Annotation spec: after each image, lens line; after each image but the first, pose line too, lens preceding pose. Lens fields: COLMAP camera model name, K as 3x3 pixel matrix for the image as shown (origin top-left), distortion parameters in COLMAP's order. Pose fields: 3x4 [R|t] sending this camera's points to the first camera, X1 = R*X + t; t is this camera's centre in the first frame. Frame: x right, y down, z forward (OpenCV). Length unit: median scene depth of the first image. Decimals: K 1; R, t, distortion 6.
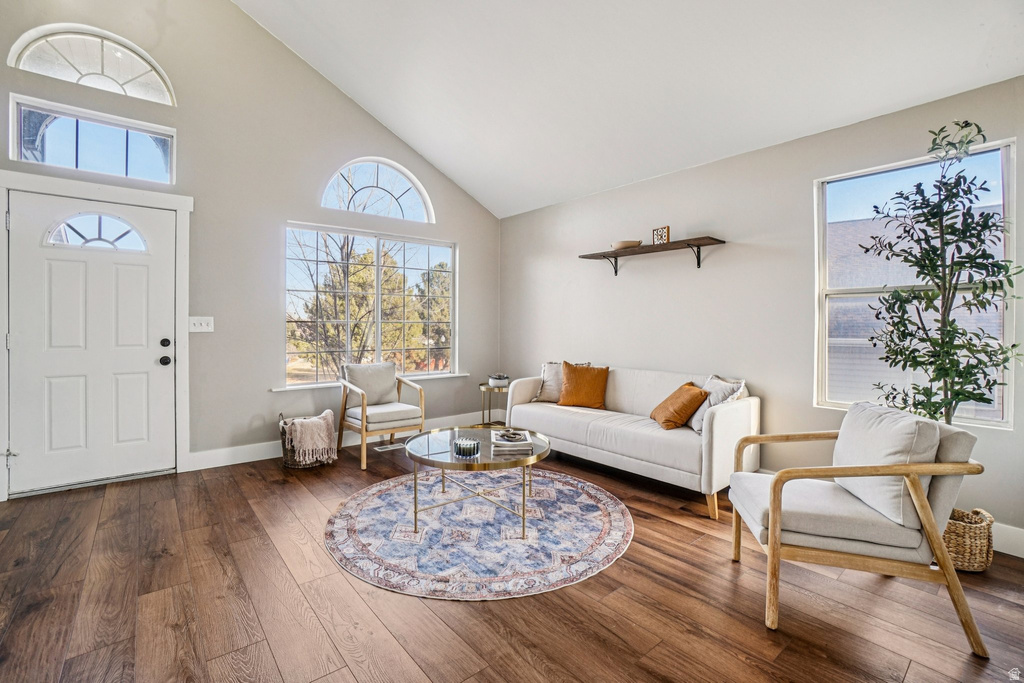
lens RADIAL K [[447.7, 0, 498.8], [0, 447.7, 324.1], [0, 0, 1]] dist [-0.027713, 0.000582]
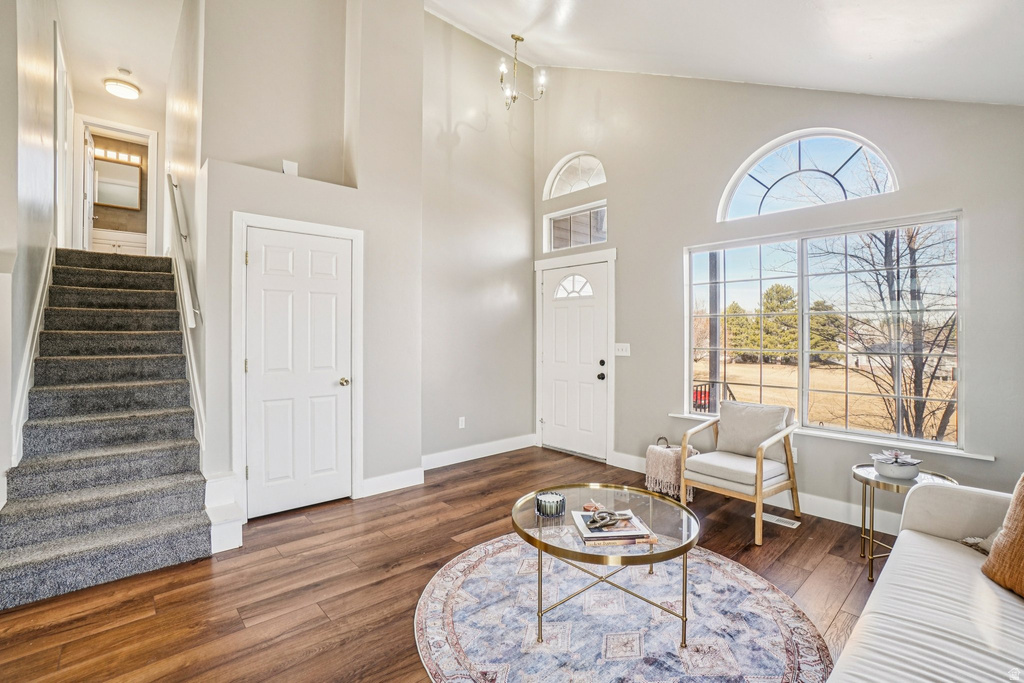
lens RADIAL K [[444.3, 0, 508.3], [0, 444.3, 337.2], [0, 0, 1]] dist [-0.057122, 0.000029]
pose [[0.042452, 0.000064, -0.999099, 0.562414], [-0.000001, 1.000000, 0.000064, -0.035333], [0.999099, -0.000002, 0.042452, 0.661170]]
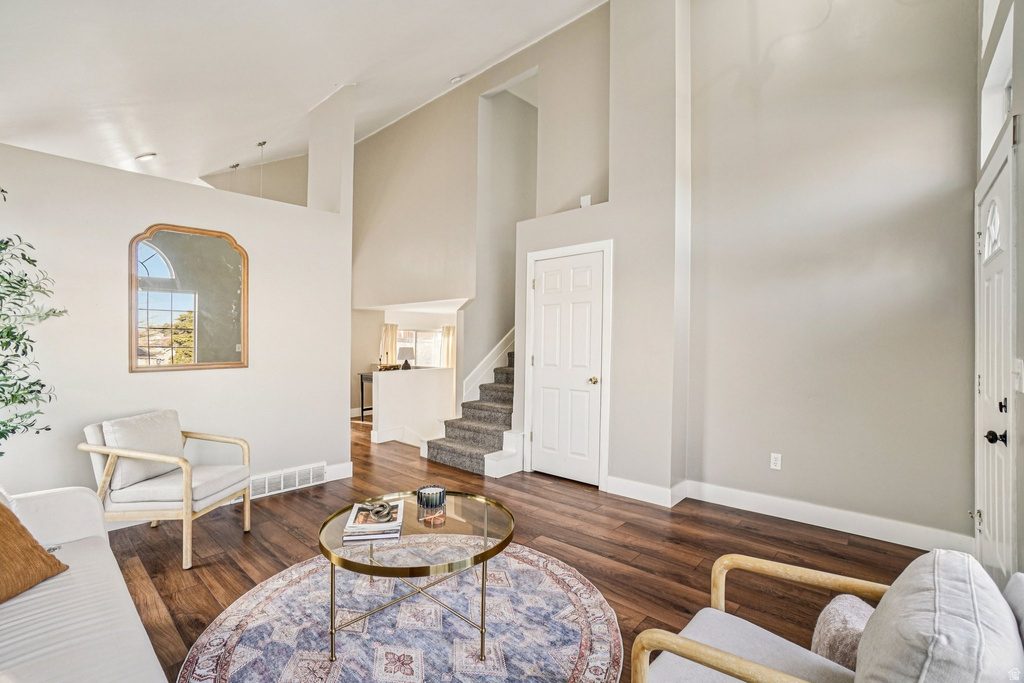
lens RADIAL K [[452.3, 0, 505.8], [0, 452.3, 338.1], [0, 0, 1]] dist [-0.059209, 0.023792]
pose [[-0.986744, -0.005563, -0.162189, -0.052679], [-0.005143, 0.999982, -0.003010, -0.036718], [0.162202, -0.002136, -0.986755, 1.428020]]
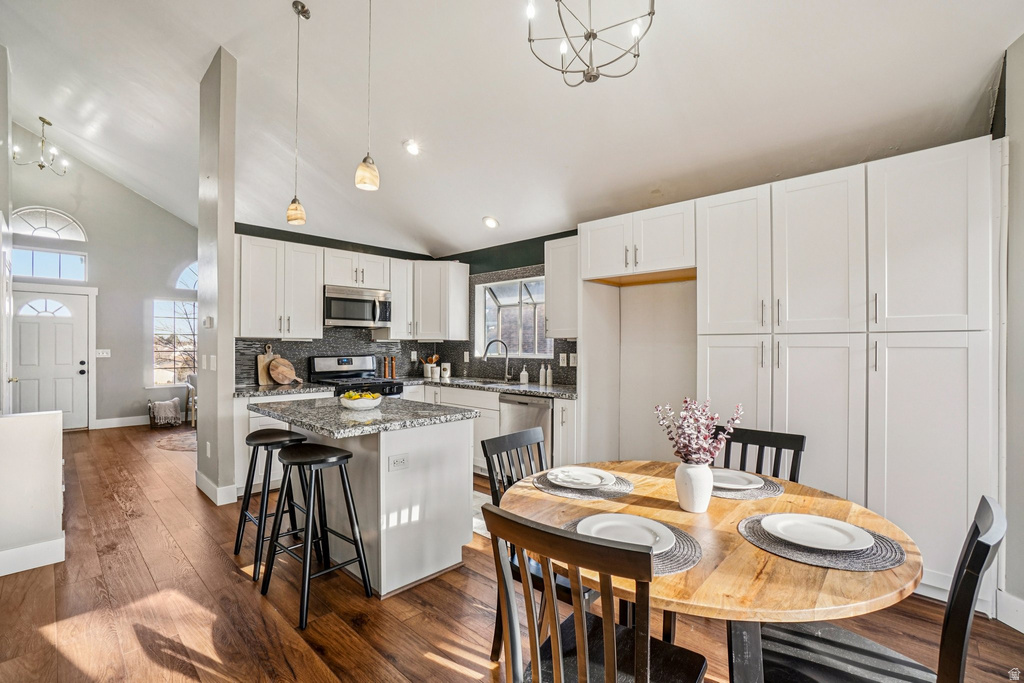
lens RADIAL K [[452.2, 0, 507.3], [0, 452.2, 344.2], [0, 0, 1]] dist [-0.057844, 0.020489]
pose [[0.990837, -0.001662, 0.135056, 0.846430], [0.001589, 0.999999, 0.000649, -0.038581], [-0.135057, -0.000429, 0.990838, -1.165319]]
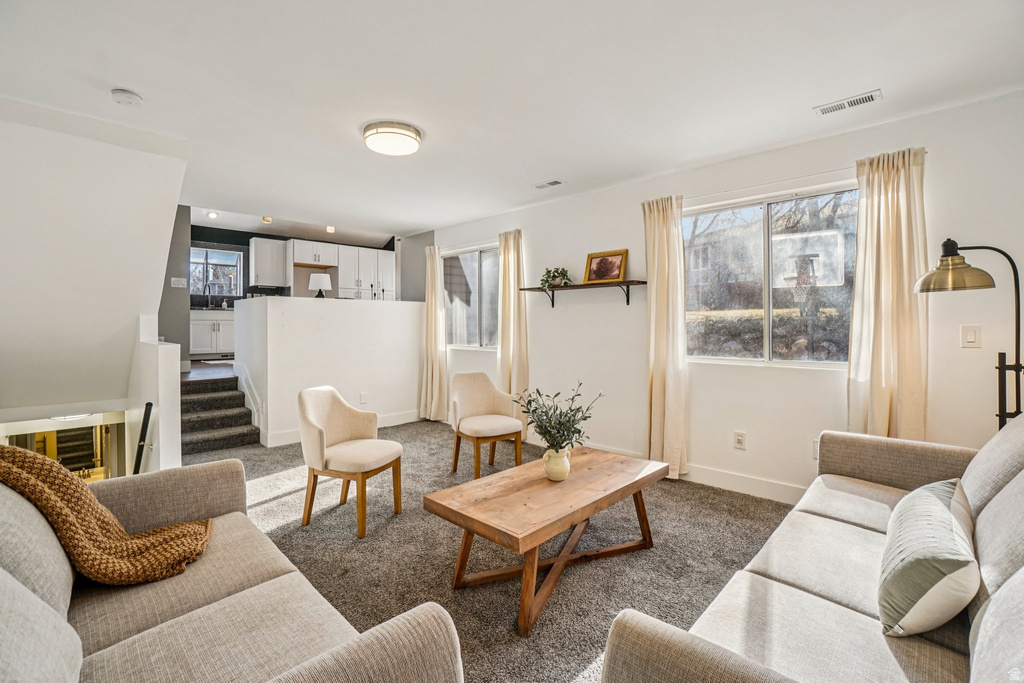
lens RADIAL K [[447.7, 0, 498.8], [0, 447.7, 324.1], [0, 0, 1]] dist [-0.027713, 0.000582]
pose [[-0.094975, -0.000486, 0.995480, -1.498250], [0.000862, 0.999999, 0.000571, 0.166097], [-0.995479, 0.000912, -0.094975, -1.077000]]
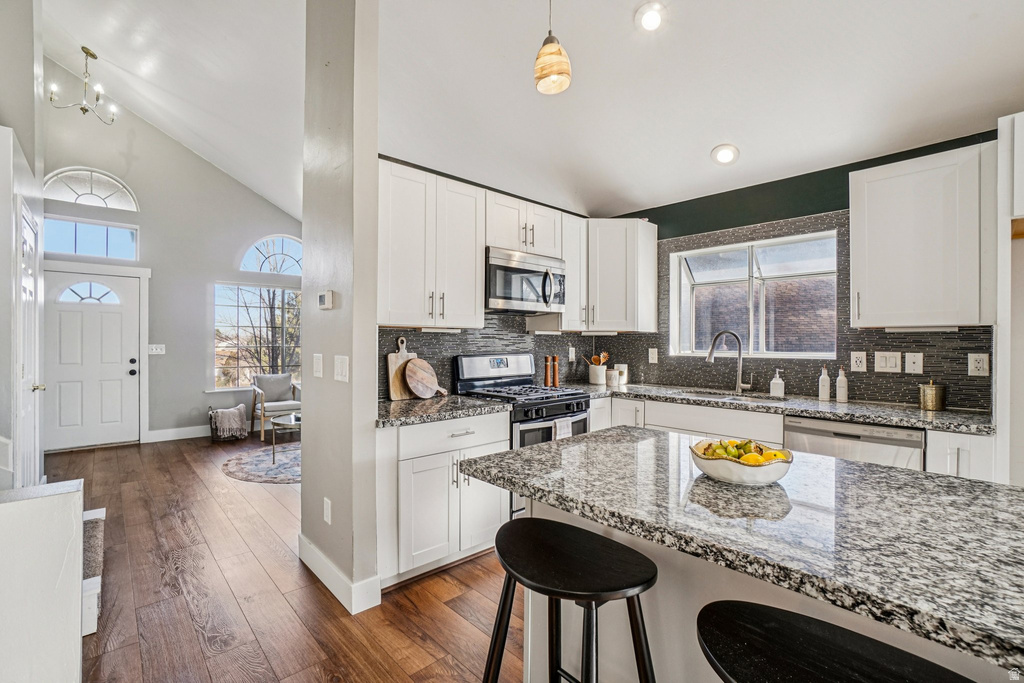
lens RADIAL K [[452.3, 0, 505.8], [0, 452.3, 338.1], [0, 0, 1]] dist [-0.059209, 0.023792]
pose [[0.997905, -0.000811, 0.064693, 0.479081], [0.001020, 0.999994, -0.003207, -0.033488], [-0.064690, 0.003266, 0.997900, -0.660377]]
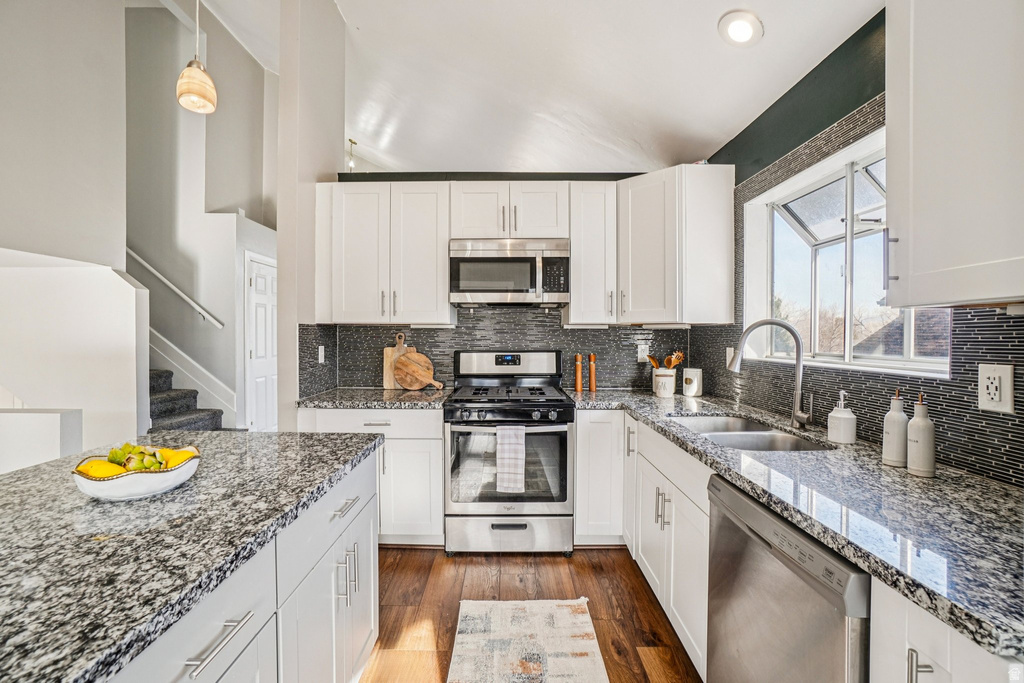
lens RADIAL K [[452.3, 0, 505.8], [0, 452.3, 338.1], [0, 0, 1]] dist [-0.059209, 0.023792]
pose [[0.774970, 0.002716, -0.631992, 1.103249], [0.003870, 0.999952, 0.009044, -0.035327], [0.631986, -0.009455, 0.774922, -0.392809]]
